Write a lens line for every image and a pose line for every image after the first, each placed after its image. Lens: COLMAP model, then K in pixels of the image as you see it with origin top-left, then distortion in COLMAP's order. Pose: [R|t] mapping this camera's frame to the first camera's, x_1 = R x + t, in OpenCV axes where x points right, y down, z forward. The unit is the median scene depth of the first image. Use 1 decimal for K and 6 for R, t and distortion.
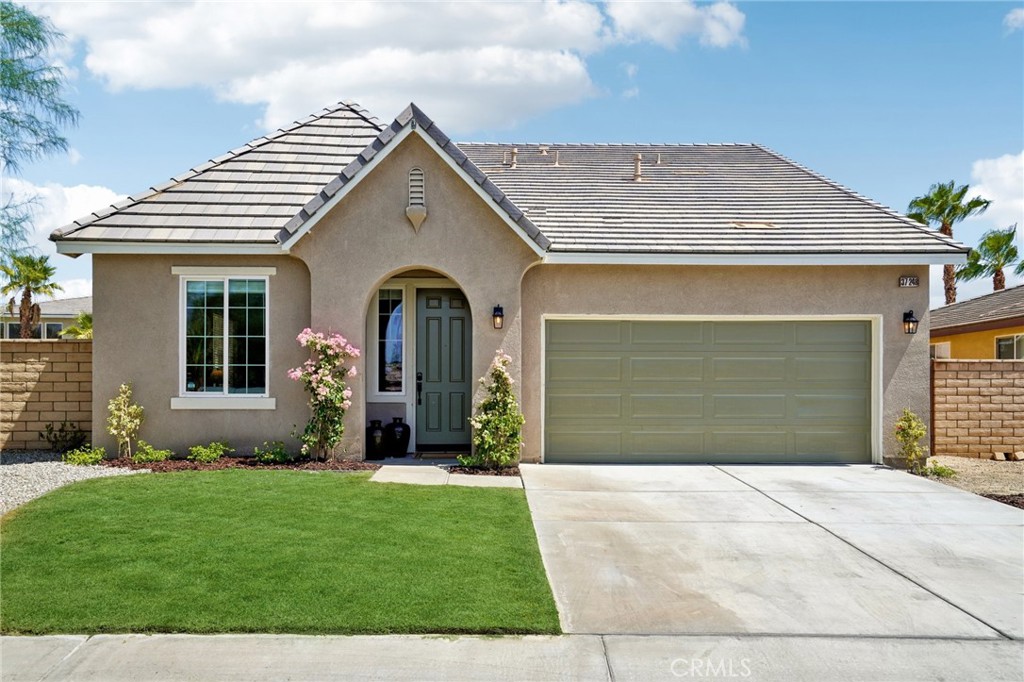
lens RADIAL K [[838.4, 0, 511.5], [0, 838.4, 390.9], [0, 0, 1]] dist [0.001908, 0.003825]
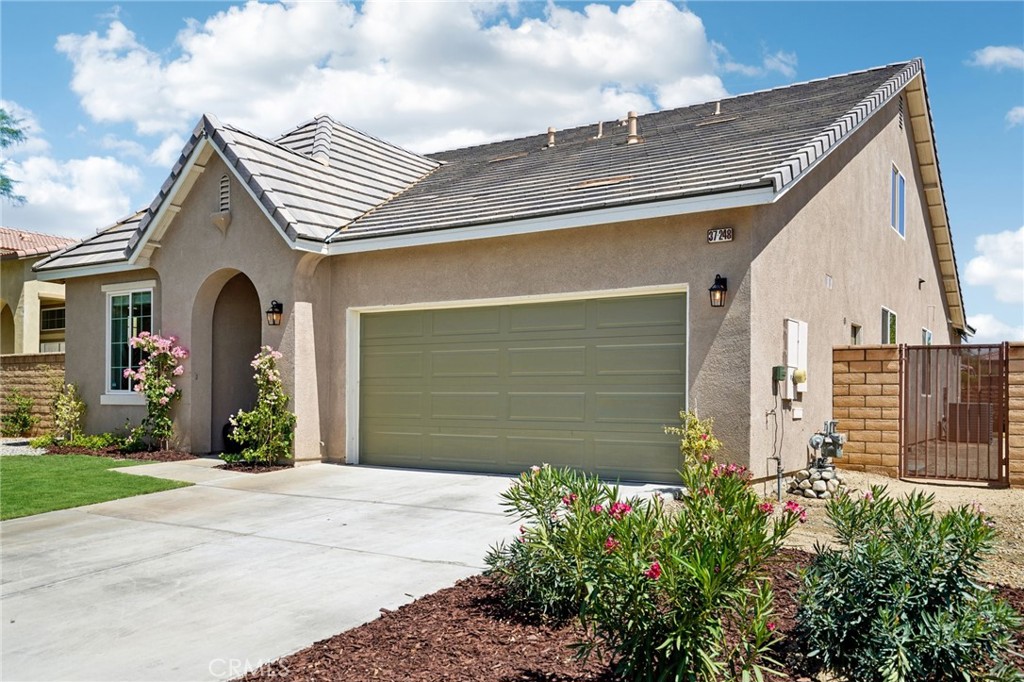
lens RADIAL K [[881.0, 0, 512.1], [0, 881.0, 398.5], [0, 0, 1]] dist [0.001352, 0.000484]
pose [[0.827576, 0.002666, -0.561348, 0.782375], [-0.003464, 0.999994, -0.000358, 0.011559], [0.561343, 0.002241, 0.827580, 0.286719]]
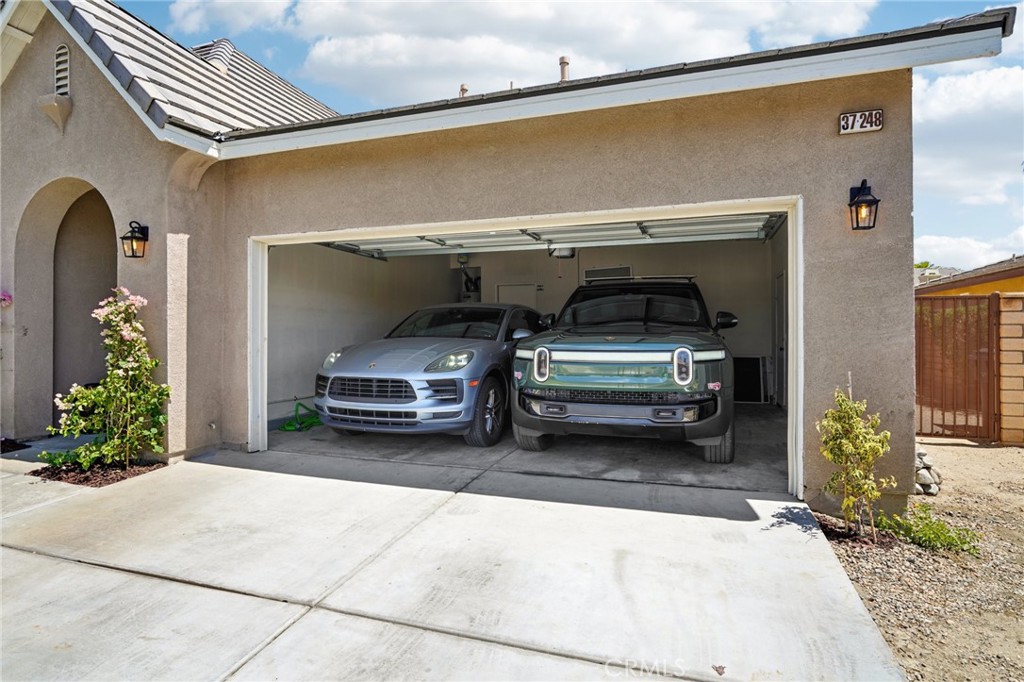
lens RADIAL K [[568.1, 0, 511.2], [0, 568.1, 334.3], [0, 0, 1]] dist [-0.043837, 0.024239]
pose [[0.938680, -0.003619, -0.344771, 0.413610], [0.003592, 0.999993, -0.000716, -0.010655], [0.344771, -0.000566, 0.938687, 0.663012]]
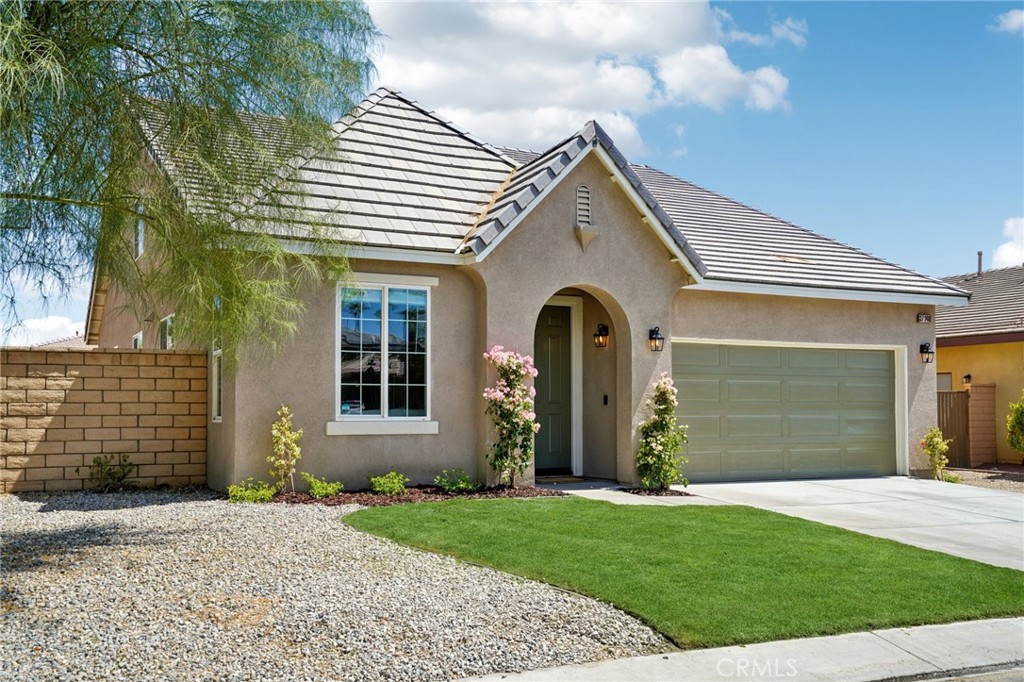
lens RADIAL K [[1008.9, 0, 512.8], [0, 1008.9, 385.7], [0, 0, 1]] dist [0.024691, 0.000200]
pose [[0.900342, 0.008755, 0.435096, -0.683082], [0.002398, 0.999683, -0.025078, -0.002365], [-0.435177, 0.023622, 0.900035, -0.019010]]
